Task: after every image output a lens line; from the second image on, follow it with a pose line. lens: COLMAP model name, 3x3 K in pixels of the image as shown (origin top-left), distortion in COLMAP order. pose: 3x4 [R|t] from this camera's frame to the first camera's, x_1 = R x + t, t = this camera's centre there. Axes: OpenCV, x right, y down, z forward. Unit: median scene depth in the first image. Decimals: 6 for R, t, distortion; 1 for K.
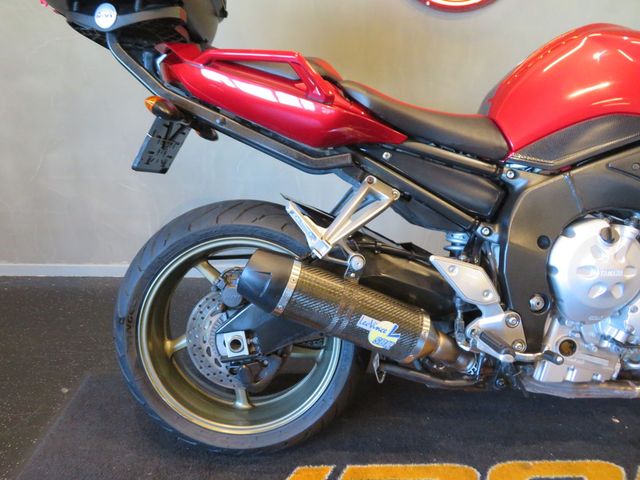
lens RADIAL K [[457.3, 0, 320.0], [0, 457.3, 240.0], [0, 0, 1]] dist [-0.004220, 0.006145]
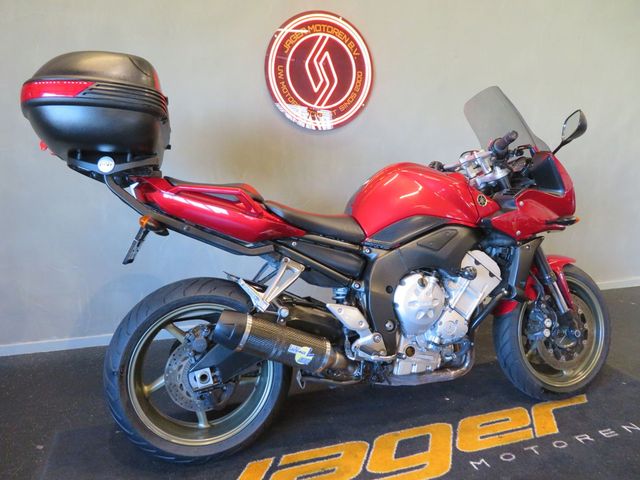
lens RADIAL K [[457.3, 0, 320.0], [0, 457.3, 240.0], [0, 0, 1]] dist [-0.004220, 0.006145]
pose [[0.960313, -0.058871, 0.272641, -0.204070], [0.090554, 0.990329, -0.105115, -0.021026], [-0.263816, 0.125632, 0.956356, -0.560004]]
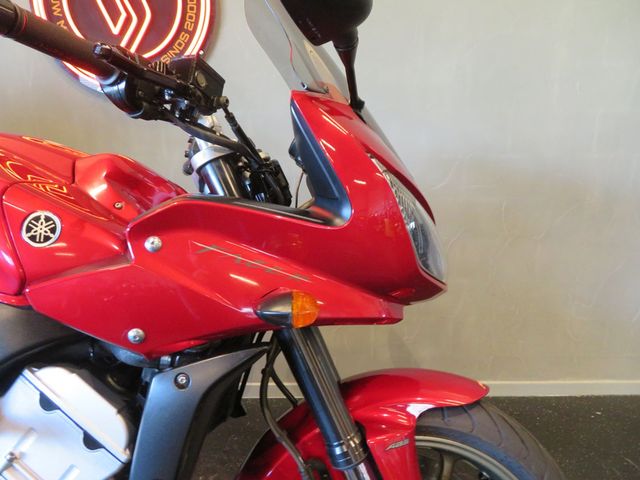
lens RADIAL K [[461.4, 0, 316.9], [0, 461.4, 239.4], [0, 0, 1]] dist [-0.001112, -0.008415]
pose [[0.999736, -0.007610, -0.021702, 1.186300], [0.004603, 0.990784, -0.135373, -0.194002], [0.022532, 0.135237, 0.990557, 0.306659]]
